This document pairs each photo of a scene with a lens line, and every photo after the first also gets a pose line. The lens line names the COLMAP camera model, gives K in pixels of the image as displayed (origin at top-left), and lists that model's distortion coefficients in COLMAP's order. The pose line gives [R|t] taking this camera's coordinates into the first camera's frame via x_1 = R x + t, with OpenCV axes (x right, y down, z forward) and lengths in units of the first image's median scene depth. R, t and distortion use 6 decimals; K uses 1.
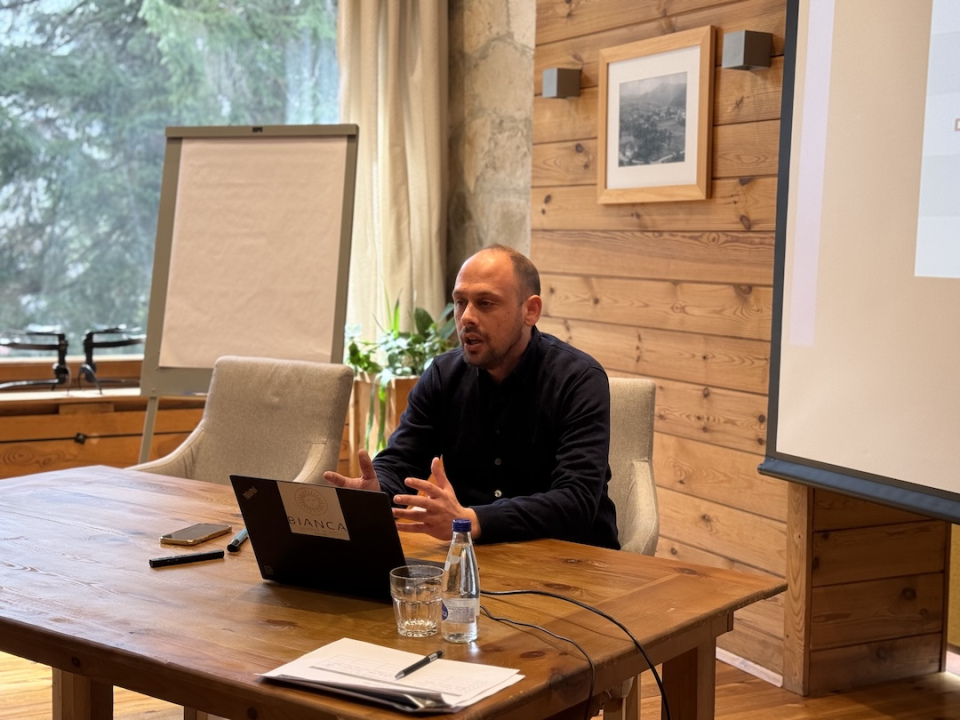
lens RADIAL K [[1399.4, 0, 485.5], [0, 1399.4, 360.1], [0, 0, 1]] dist [0.129090, 0.000000]
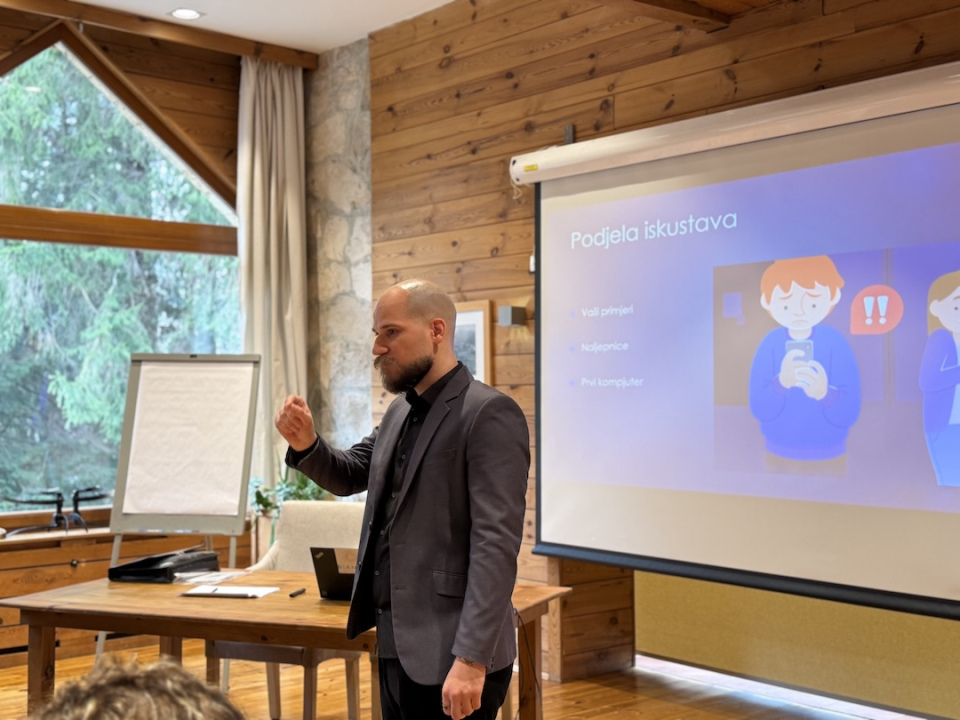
lens RADIAL K [[1276.3, 0, 456.7], [0, 1276.3, 350.8], [0, 0, 1]] dist [0.081284, 0.000000]
pose [[0.979179, -0.018503, 0.202153, -0.186163], [0.042186, 0.992644, -0.113482, 0.004912], [-0.198567, 0.119647, 0.972757, -0.488547]]
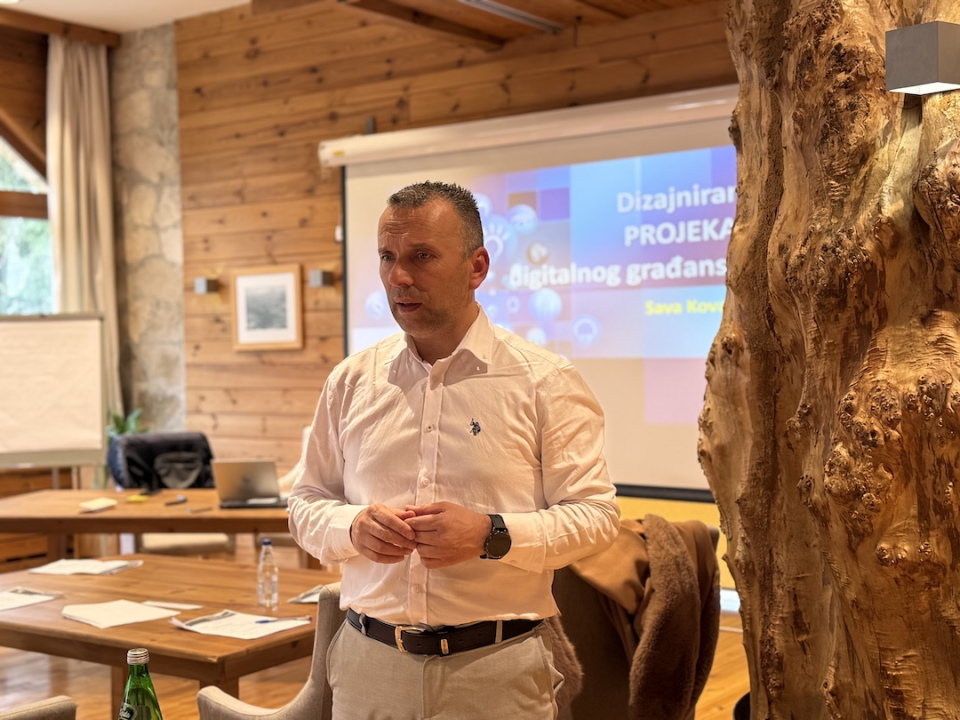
lens RADIAL K [[1423.5, 0, 485.4], [0, 1423.5, 361.3], [0, 0, 1]] dist [0.090850, 0.000000]
pose [[0.904379, -0.042899, 0.424569, -0.440755], [0.075121, 0.995401, -0.059440, 0.043288], [-0.420067, 0.085650, 0.903442, -0.890304]]
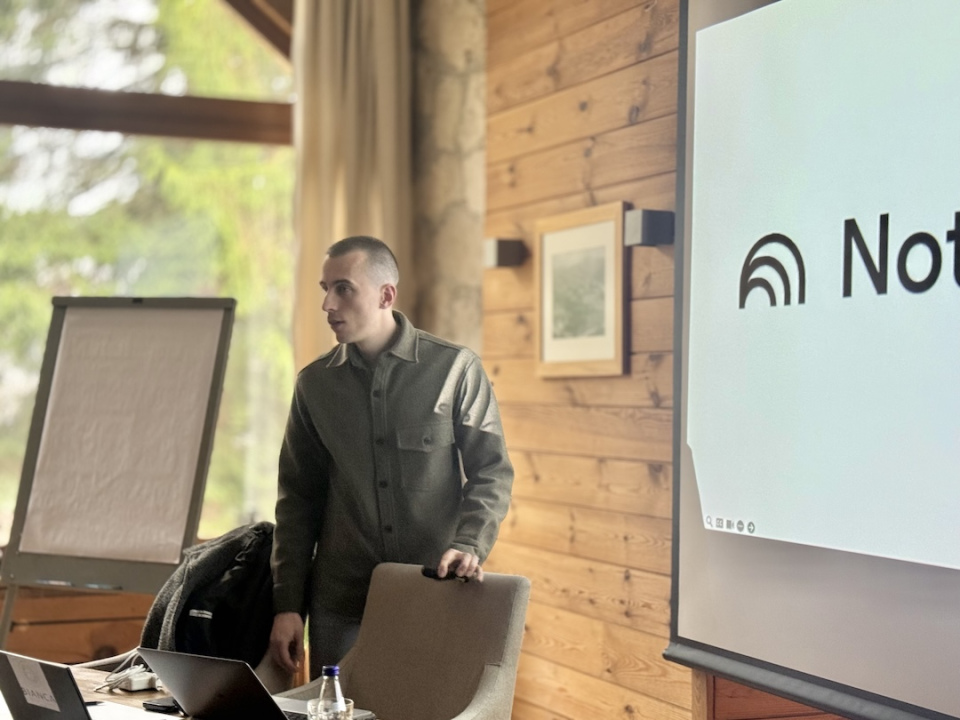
lens RADIAL K [[1726.5, 0, 474.3], [0, 1726.5, 364.1], [0, 0, 1]] dist [0.148376, 0.000000]
pose [[0.996063, -0.010160, -0.088067, 0.148020], [0.001176, 0.994838, -0.101464, -0.000256], [0.088643, 0.100961, 0.990933, -0.182255]]
